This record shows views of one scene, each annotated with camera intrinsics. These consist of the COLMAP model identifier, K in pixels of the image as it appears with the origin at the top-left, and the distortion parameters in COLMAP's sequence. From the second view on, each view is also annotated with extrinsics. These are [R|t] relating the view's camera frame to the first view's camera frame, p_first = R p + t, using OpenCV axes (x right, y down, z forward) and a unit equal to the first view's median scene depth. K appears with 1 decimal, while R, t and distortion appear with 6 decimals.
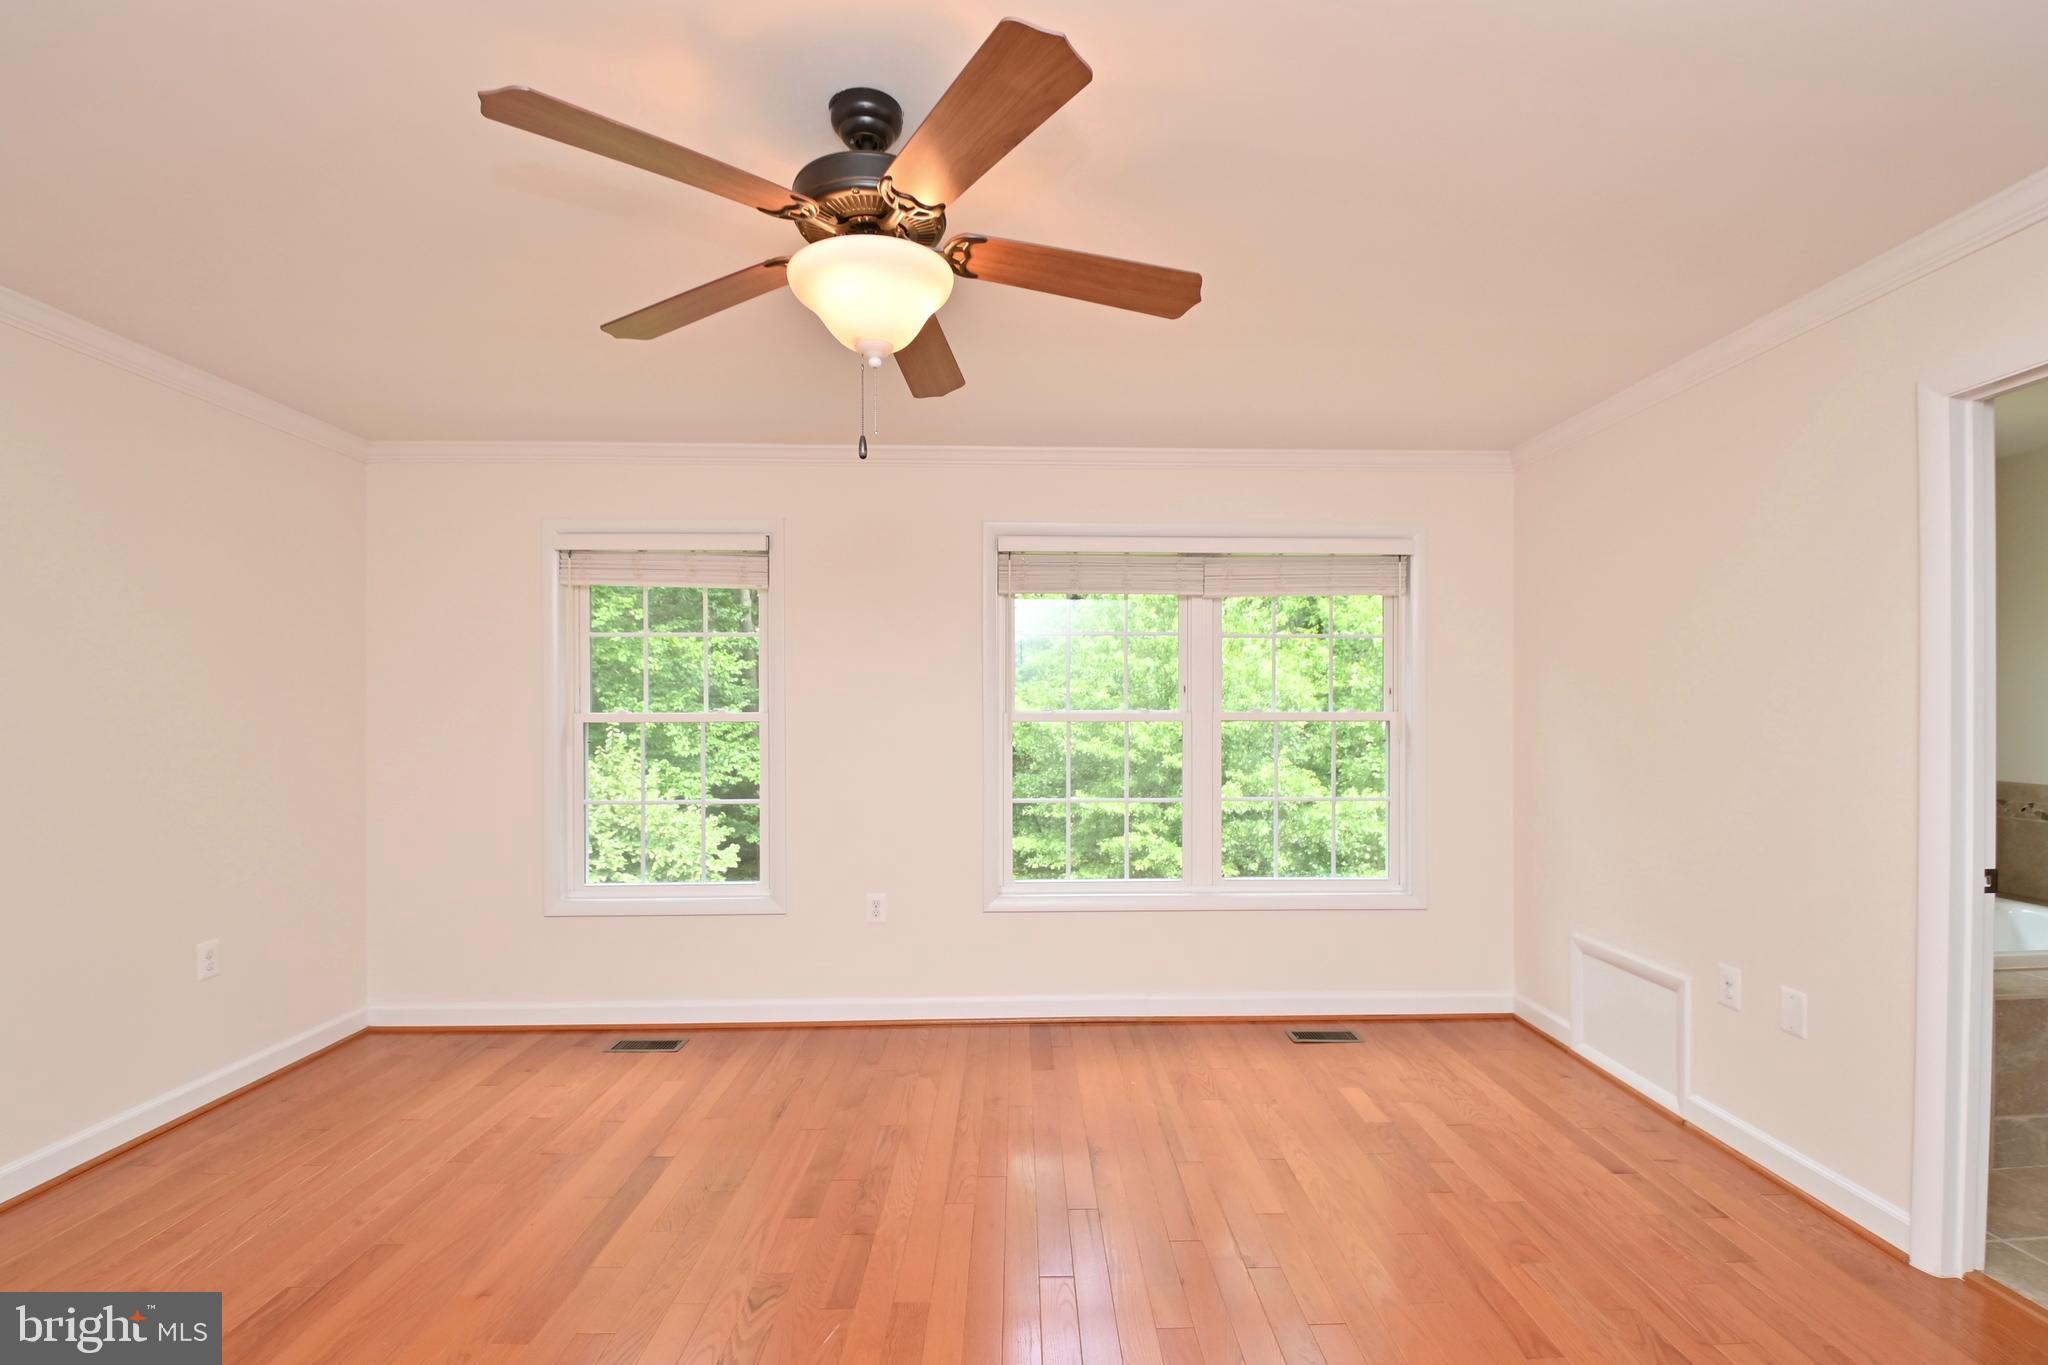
lens RADIAL K [[899.4, 0, 1039.0], [0, 899.4, 715.3], [0, 0, 1]] dist [0.015080, -0.020859]
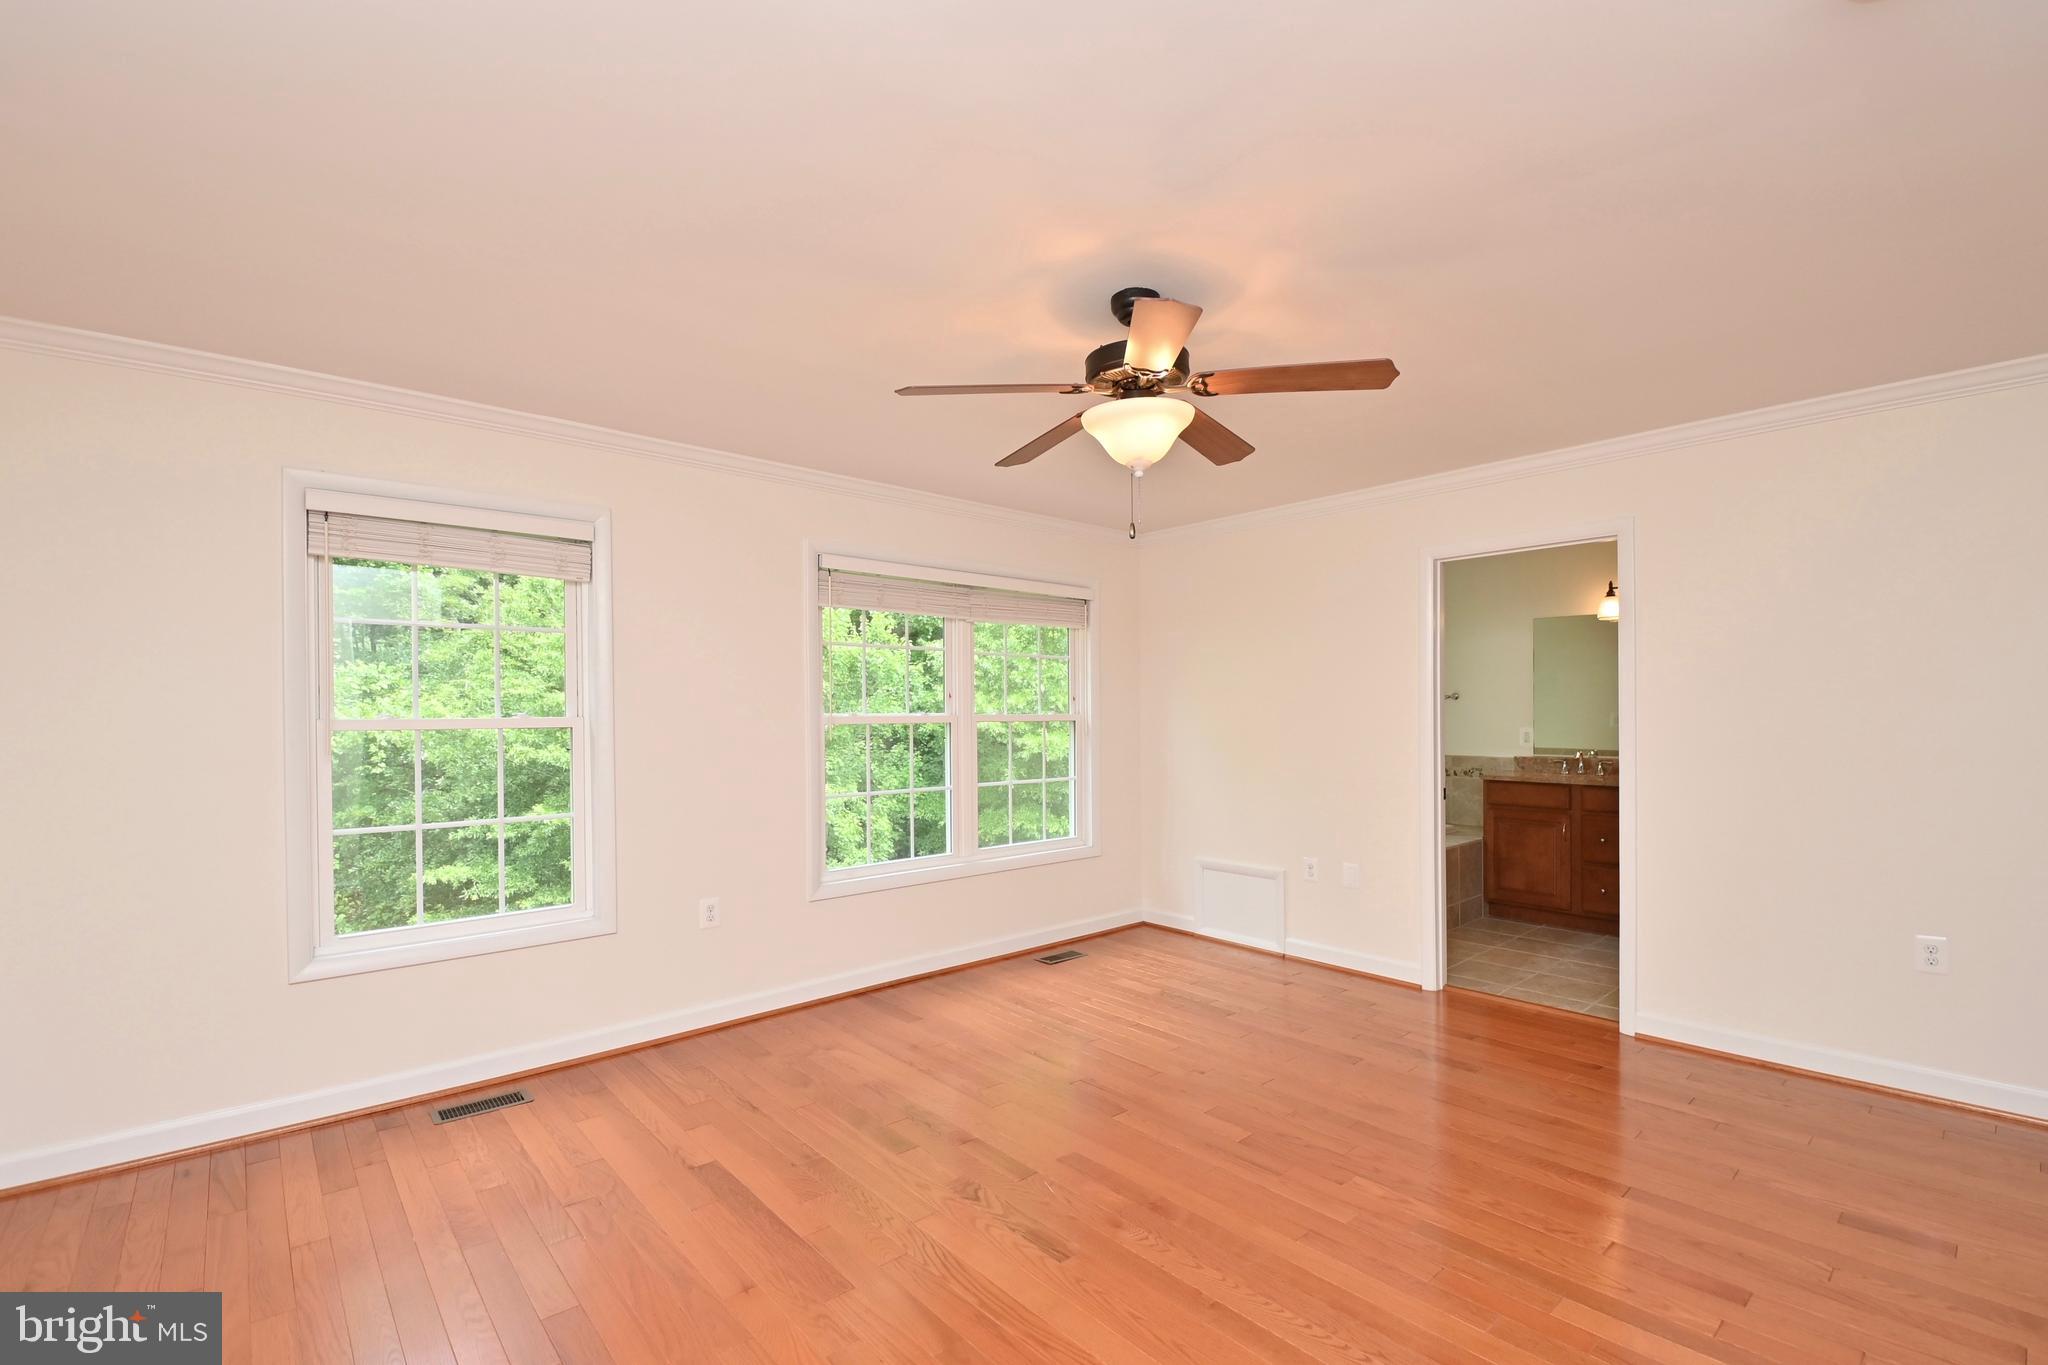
lens RADIAL K [[905.5, 0, 1038.7], [0, 905.5, 710.9], [0, 0, 1]] dist [0.017907, -0.021725]
pose [[0.759471, -0.001155, 0.650540, -0.595332], [0.006654, 0.999960, -0.005993, -0.000710], [-0.650507, 0.008880, 0.759449, -0.001969]]
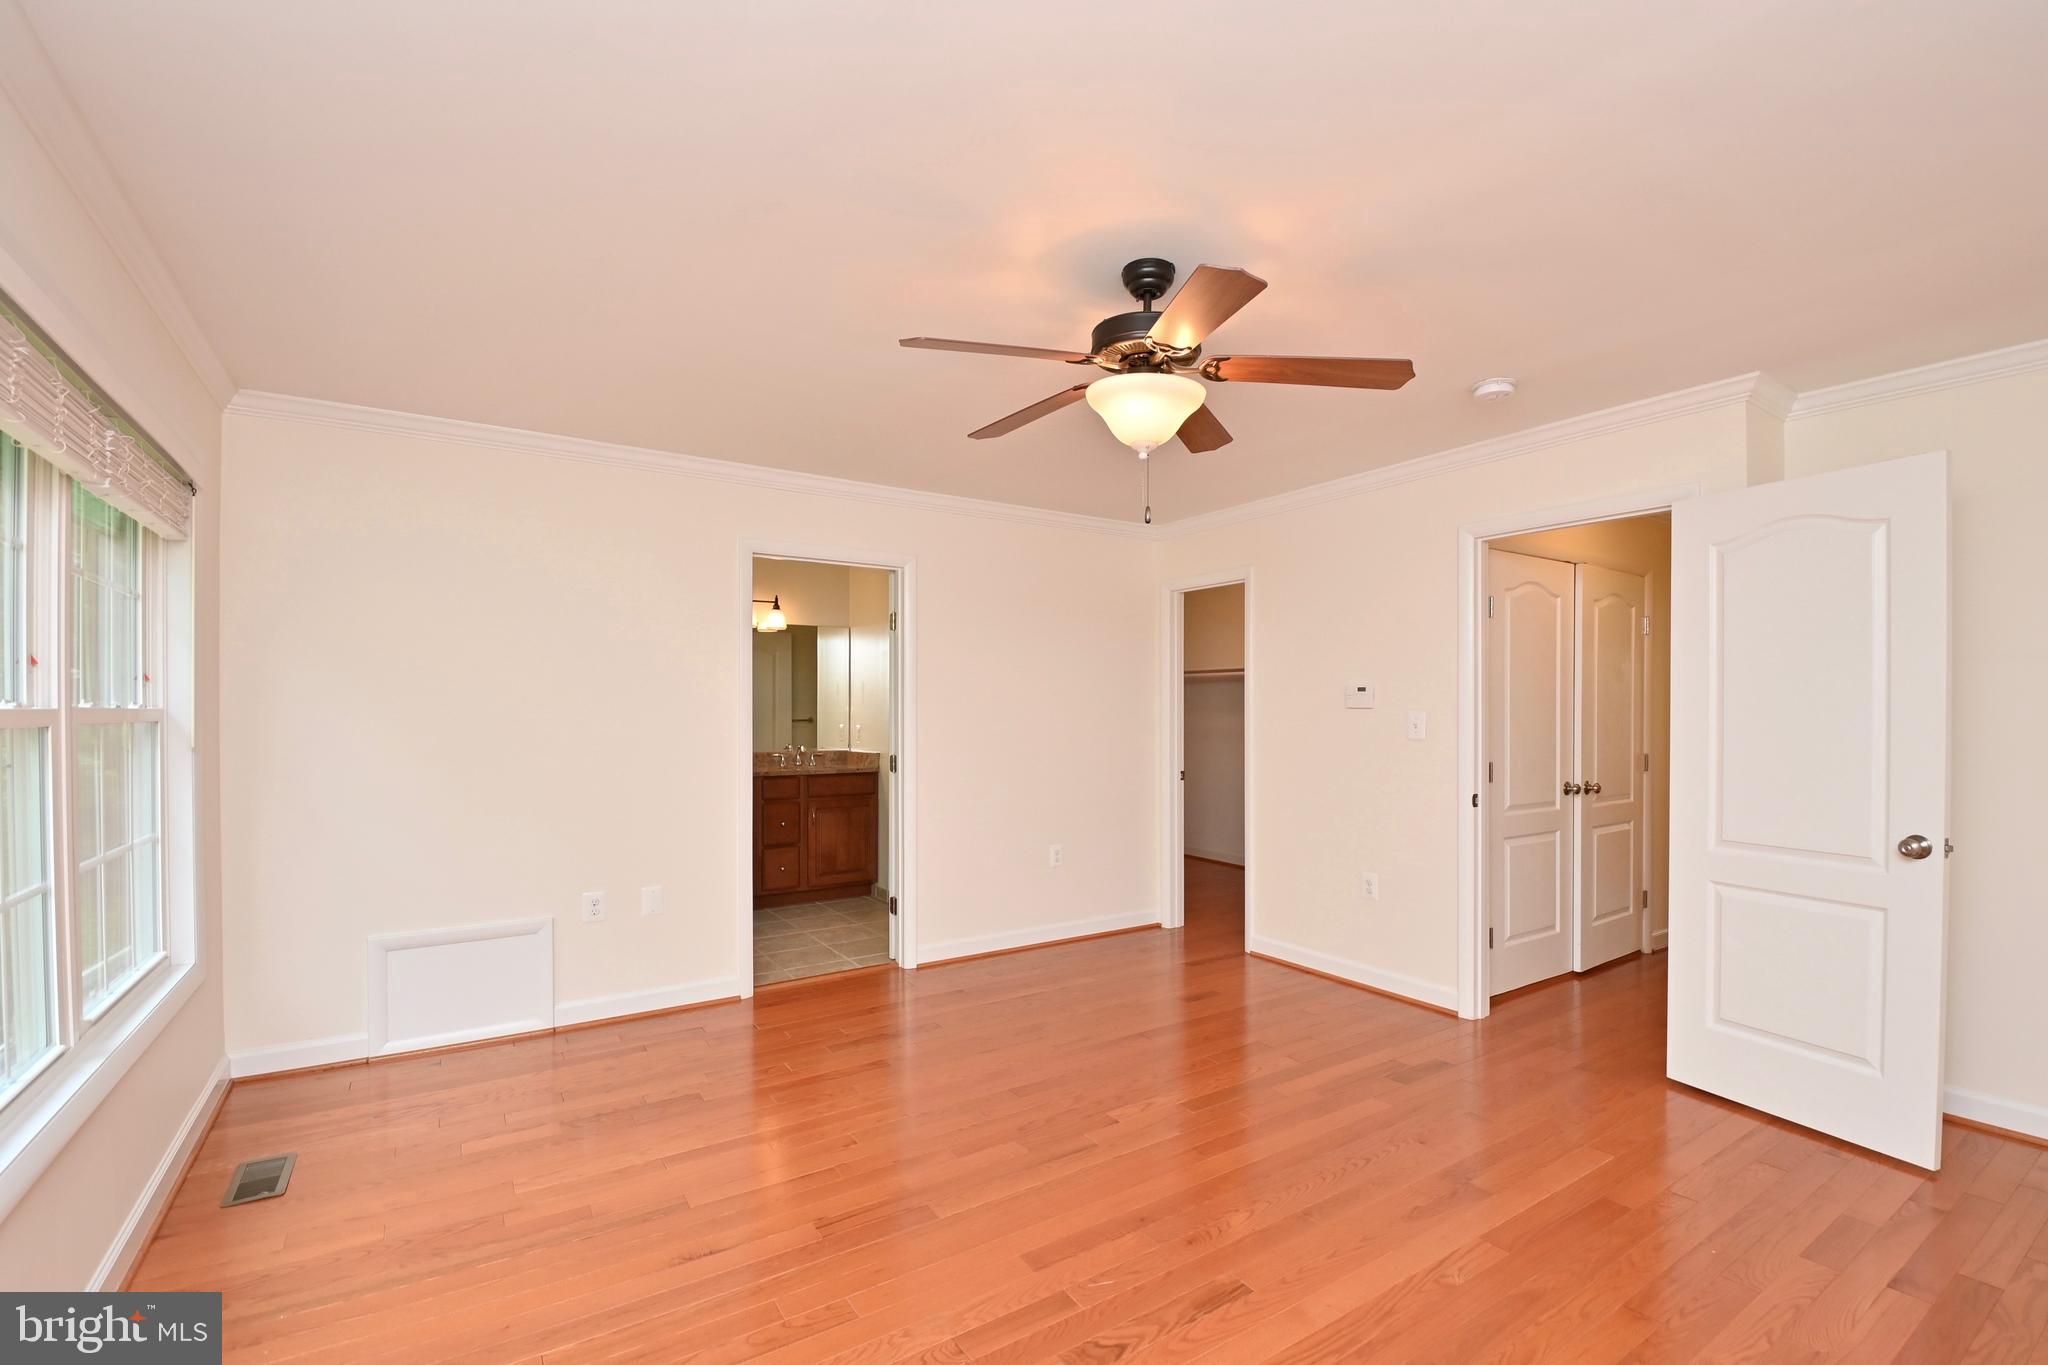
lens RADIAL K [[899.4, 0, 1039.0], [0, 899.4, 715.3], [0, 0, 1]] dist [0.015080, -0.020859]
pose [[-0.541108, -0.002027, 0.840950, -0.592134], [0.003420, 0.999984, 0.004611, -0.000187], [-0.840946, 0.005371, -0.541093, 0.886329]]
